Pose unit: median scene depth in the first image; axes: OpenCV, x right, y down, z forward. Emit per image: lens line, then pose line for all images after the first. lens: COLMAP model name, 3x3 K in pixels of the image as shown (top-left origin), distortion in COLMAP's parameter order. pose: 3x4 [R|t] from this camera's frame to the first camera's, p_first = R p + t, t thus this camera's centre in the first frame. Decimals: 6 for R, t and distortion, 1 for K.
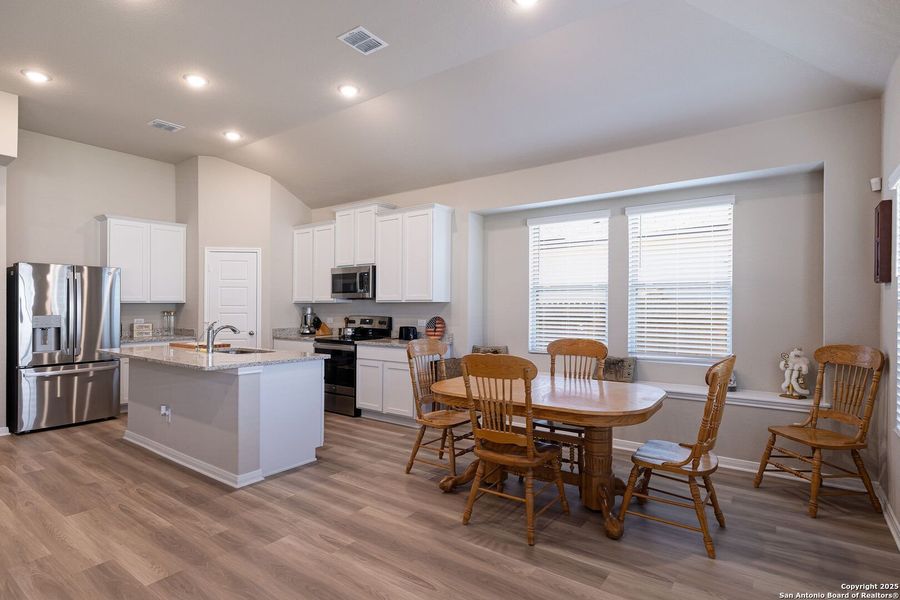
lens RADIAL K [[464.5, 0, 450.0], [0, 464.5, 300.0], [0, 0, 1]] dist [-0.003500, -0.000219]
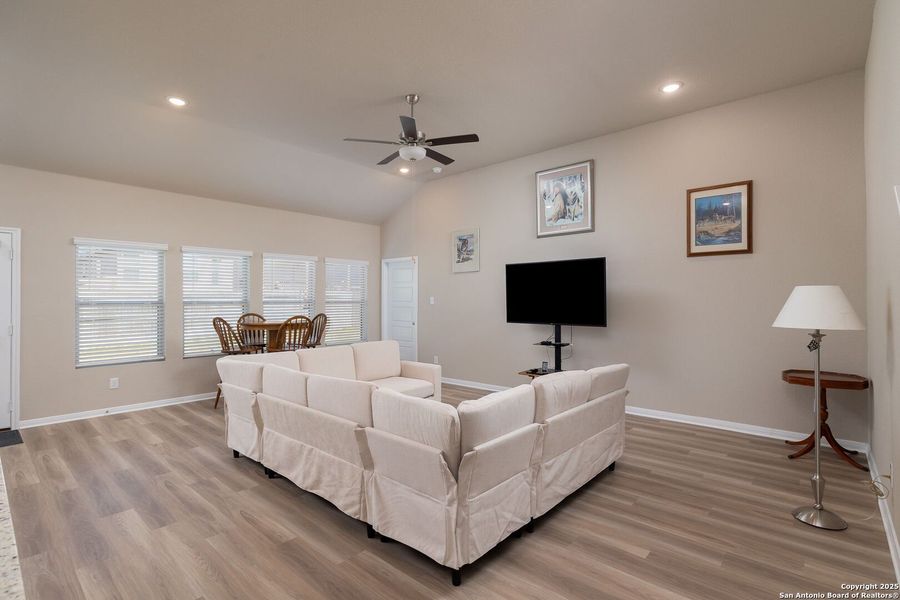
lens RADIAL K [[420.1, 0, 446.0], [0, 420.1, 295.6], [0, 0, 1]] dist [-0.002988, -0.000548]
pose [[-0.996016, 0.007207, 0.088884, -0.672758], [0.005493, 0.999795, -0.019512, 0.007611], [-0.089006, -0.018946, -0.995851, 0.860241]]
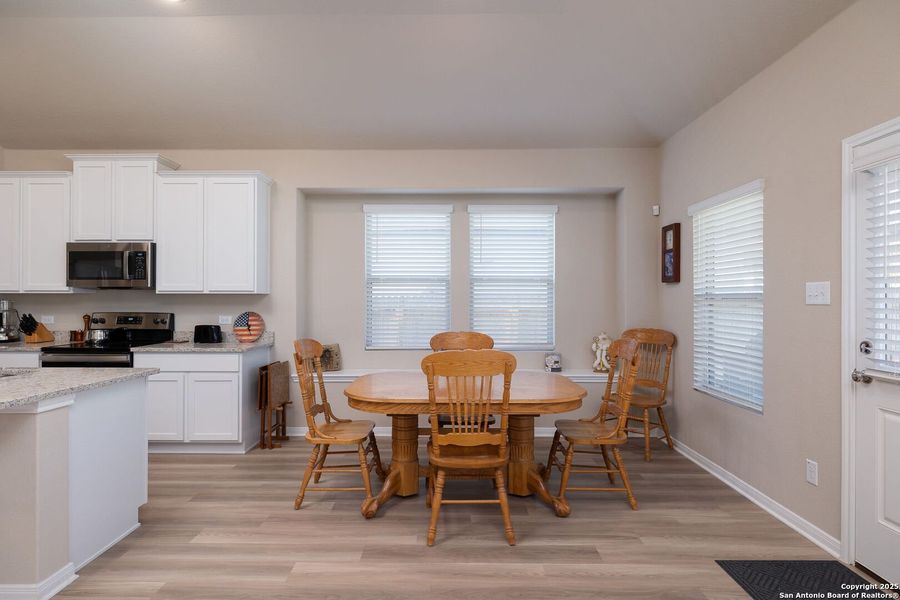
lens RADIAL K [[476.4, 0, 450.0], [0, 476.4, 300.0], [0, 0, 1]] dist [-0.004127, -0.000589]
pose [[0.809966, 0.002370, 0.586472, -0.230551], [-0.009168, 0.999921, 0.008620, 0.004745], [-0.586405, -0.012359, 0.809924, 0.125746]]
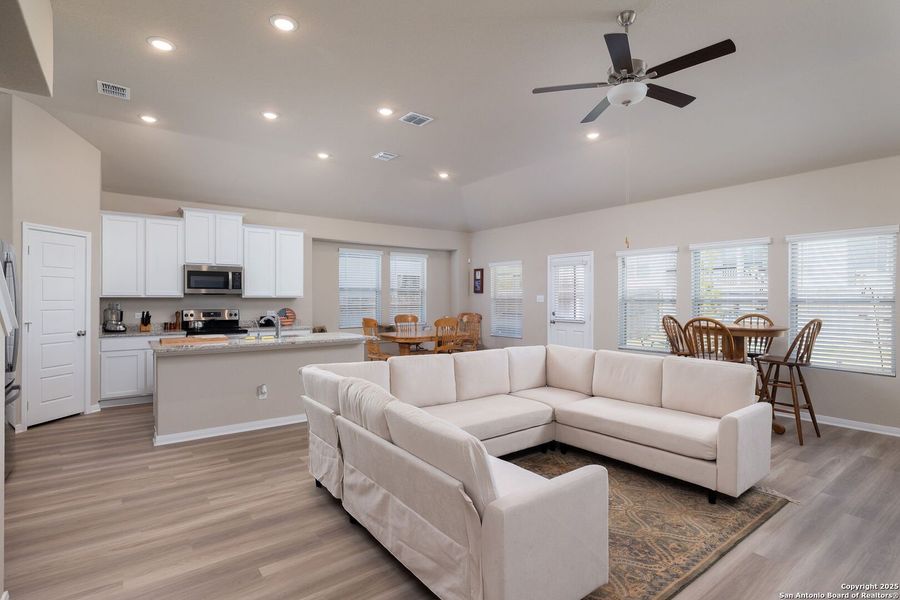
lens RADIAL K [[464.5, 0, 450.0], [0, 464.5, 300.0], [0, 0, 1]] dist [-0.003500, -0.000219]
pose [[0.279762, 0.001343, 0.960068, -1.204301], [-0.010450, 0.999944, 0.001646, 0.004119], [-0.960012, -0.010494, 0.279761, 0.149101]]
